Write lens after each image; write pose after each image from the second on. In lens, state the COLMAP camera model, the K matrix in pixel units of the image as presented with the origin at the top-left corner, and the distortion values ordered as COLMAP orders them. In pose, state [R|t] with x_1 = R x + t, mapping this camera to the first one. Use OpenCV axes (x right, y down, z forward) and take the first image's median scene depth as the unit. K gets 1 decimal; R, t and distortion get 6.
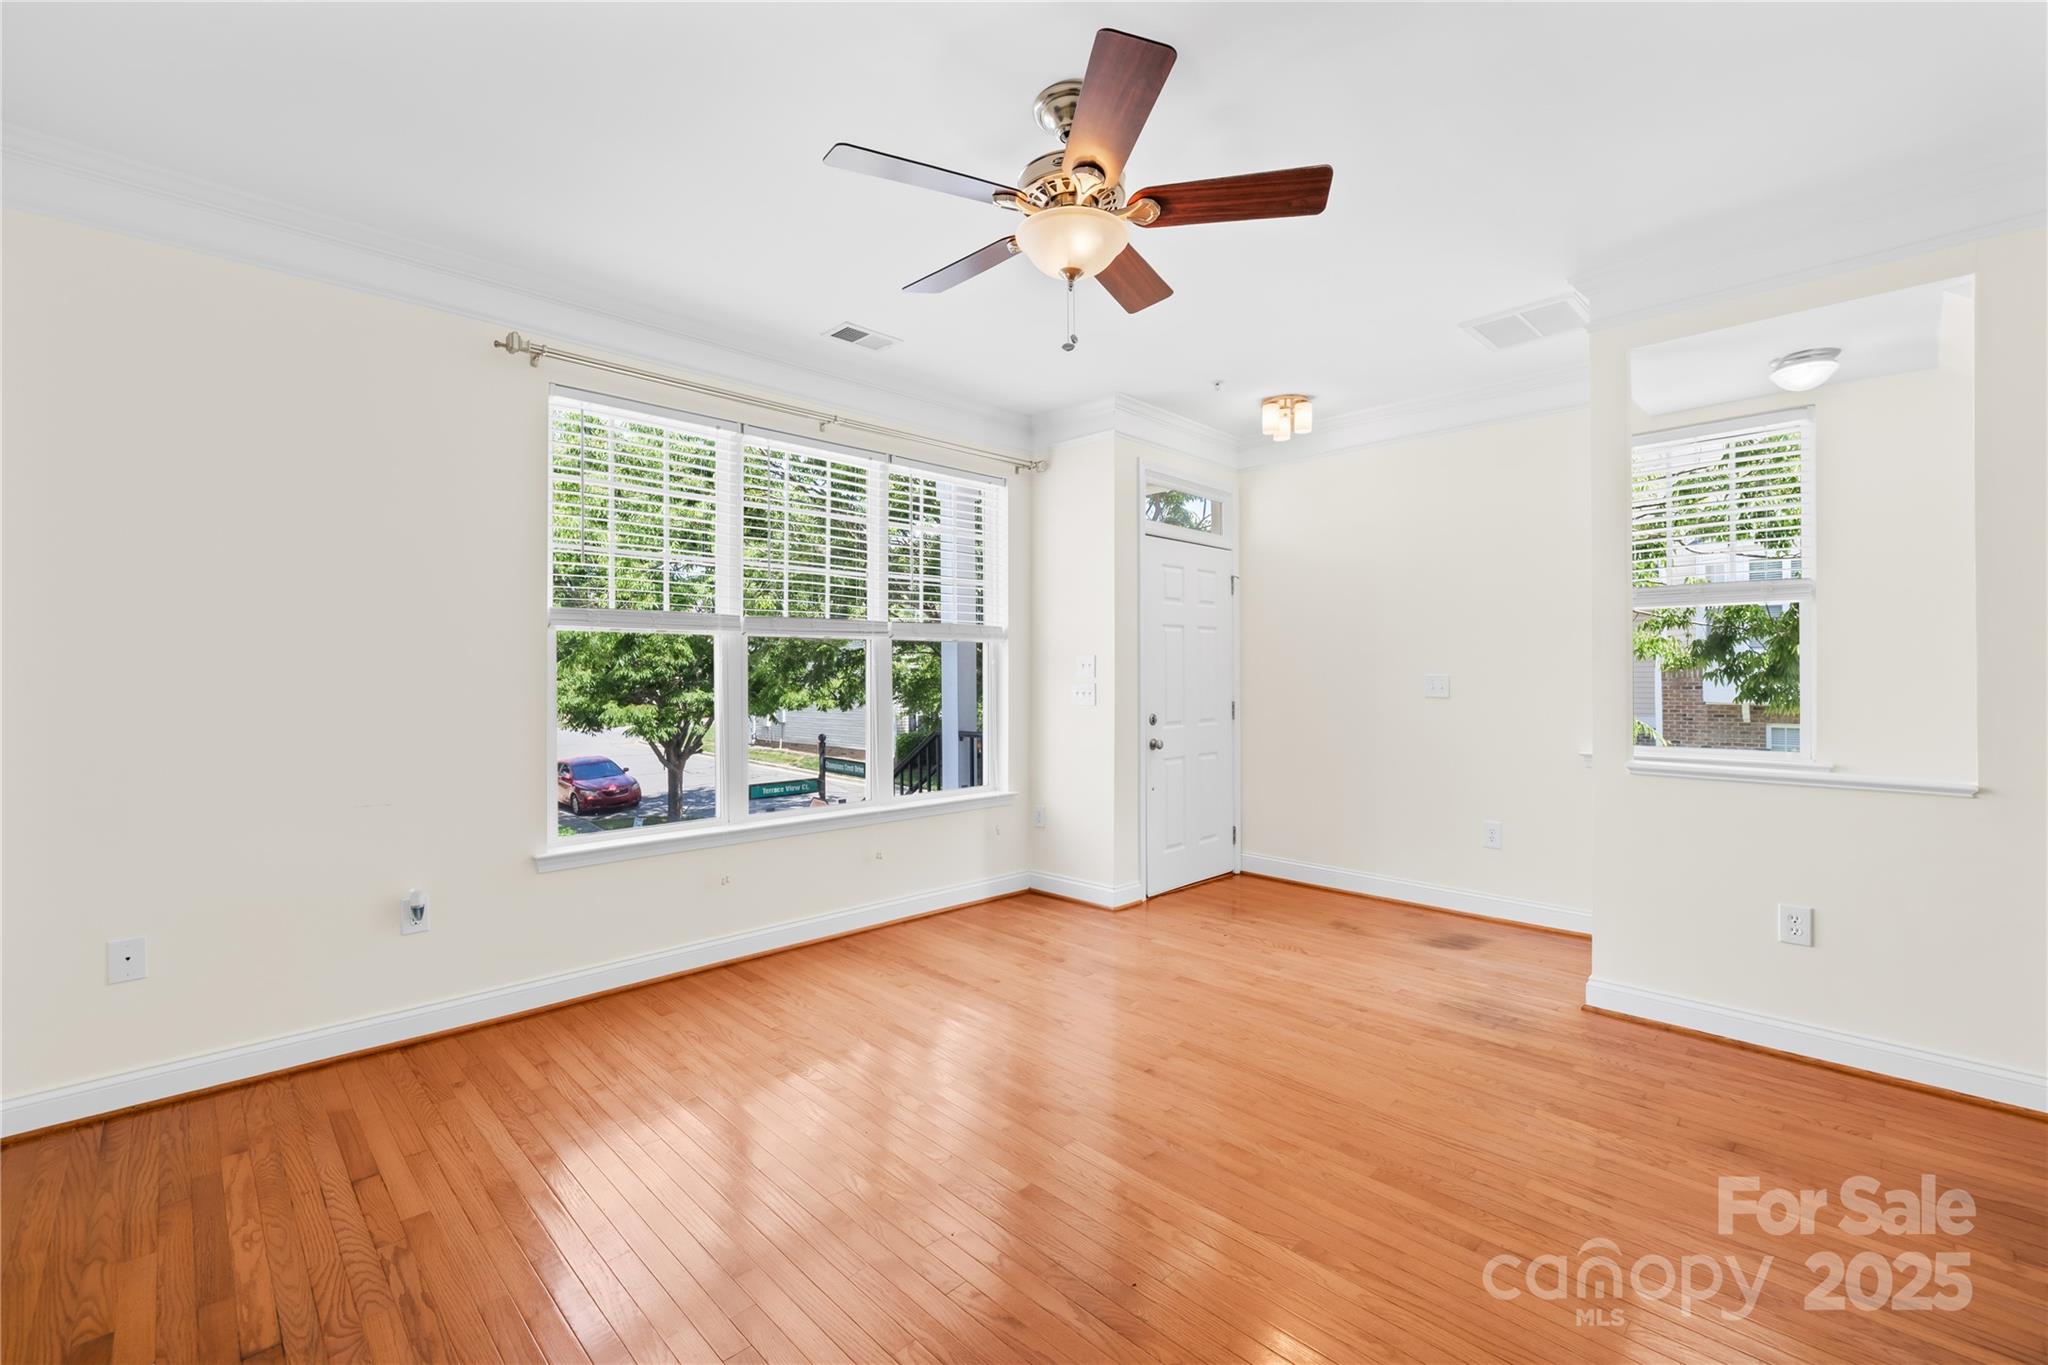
lens RADIAL K [[873.8, 0, 1006.0], [0, 873.8, 678.8], [0, 0, 1]] dist [0.000882, -0.000049]
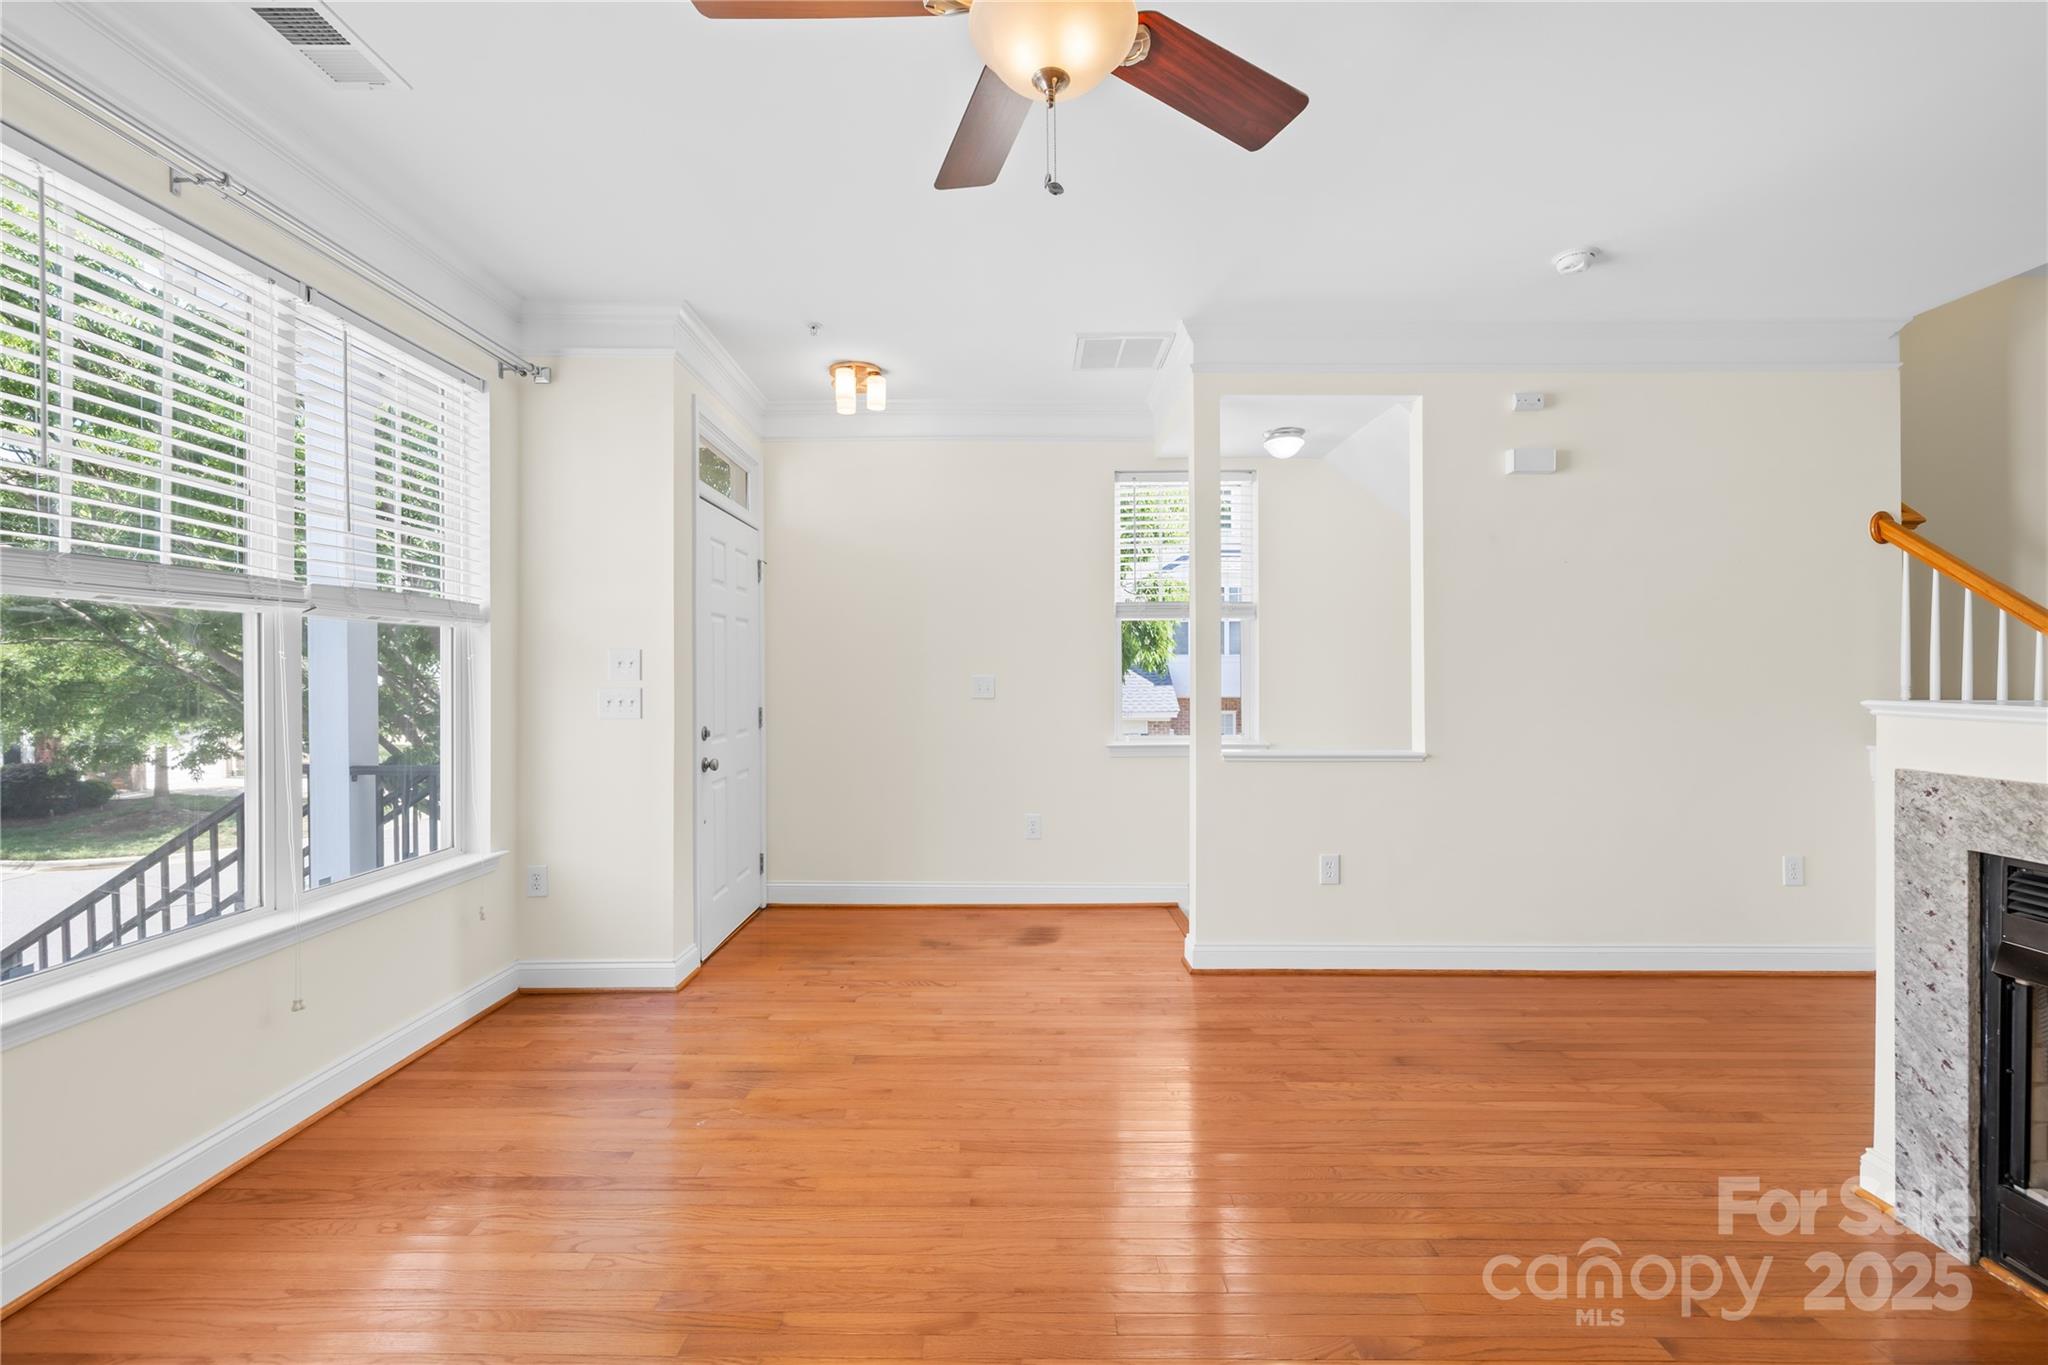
lens RADIAL K [[870.2, 0, 1022.8], [0, 870.2, 675.8], [0, 0, 1]] dist [-0.000156, -0.000121]
pose [[0.692968, -0.000152, 0.720969, -0.243265], [0.003532, 0.999989, -0.003184, -0.001149], [-0.720960, 0.004753, 0.692960, 0.314765]]
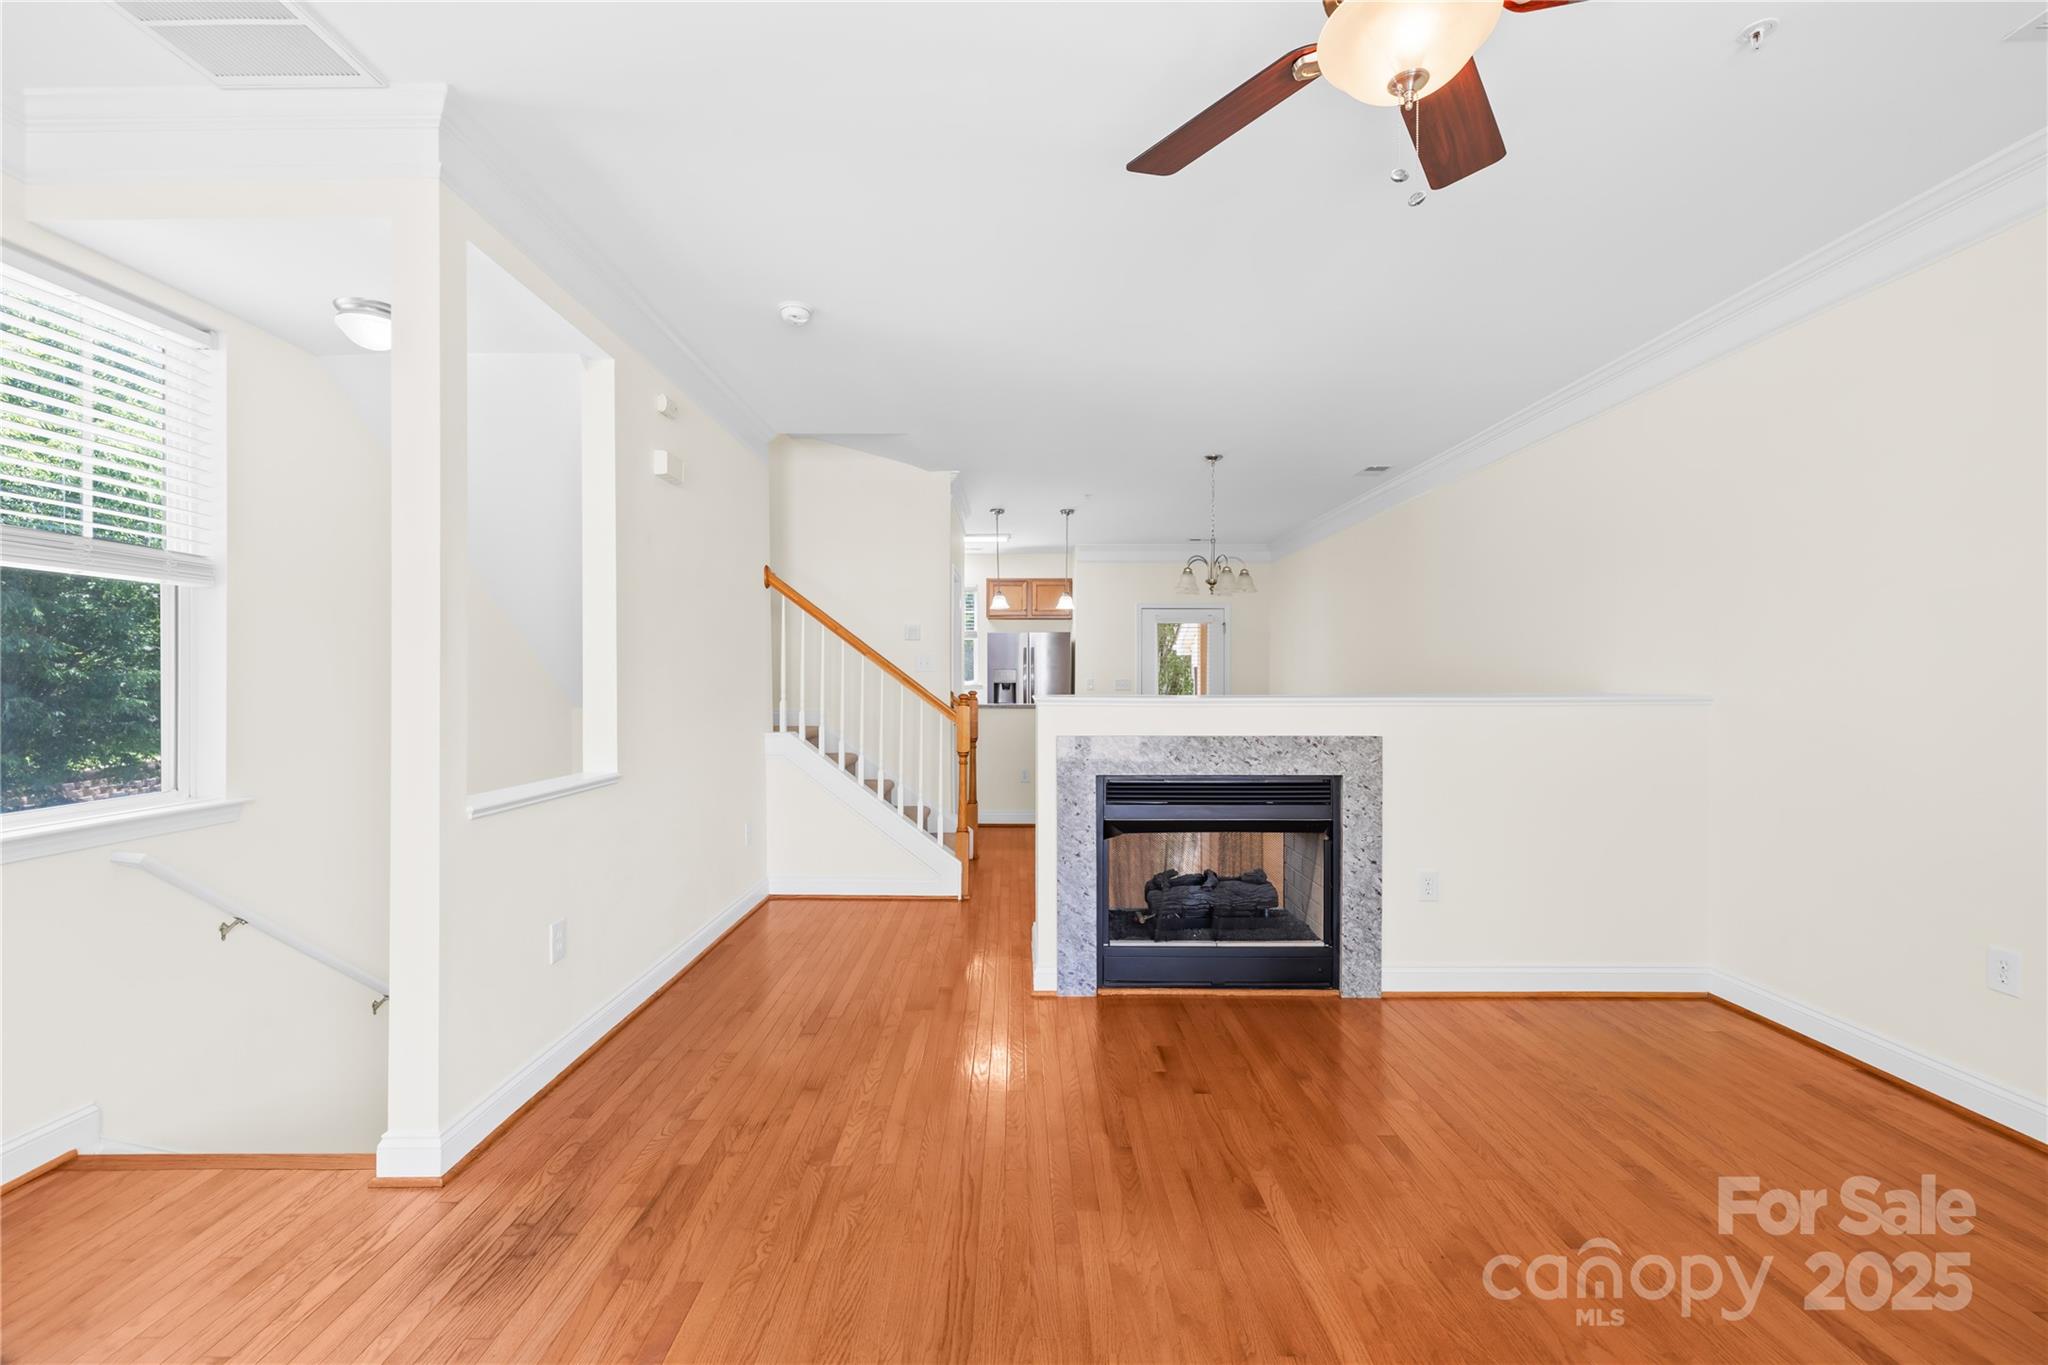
lens RADIAL K [[858.2, 0, 1014.1], [0, 858.2, 672.8], [0, 0, 1]] dist [-0.001924, -0.000203]
pose [[-0.721668, 0.005162, 0.692220, -0.092797], [0.004441, 0.999986, -0.002828, -0.008852], [-0.692225, 0.001034, -0.721681, 0.966537]]
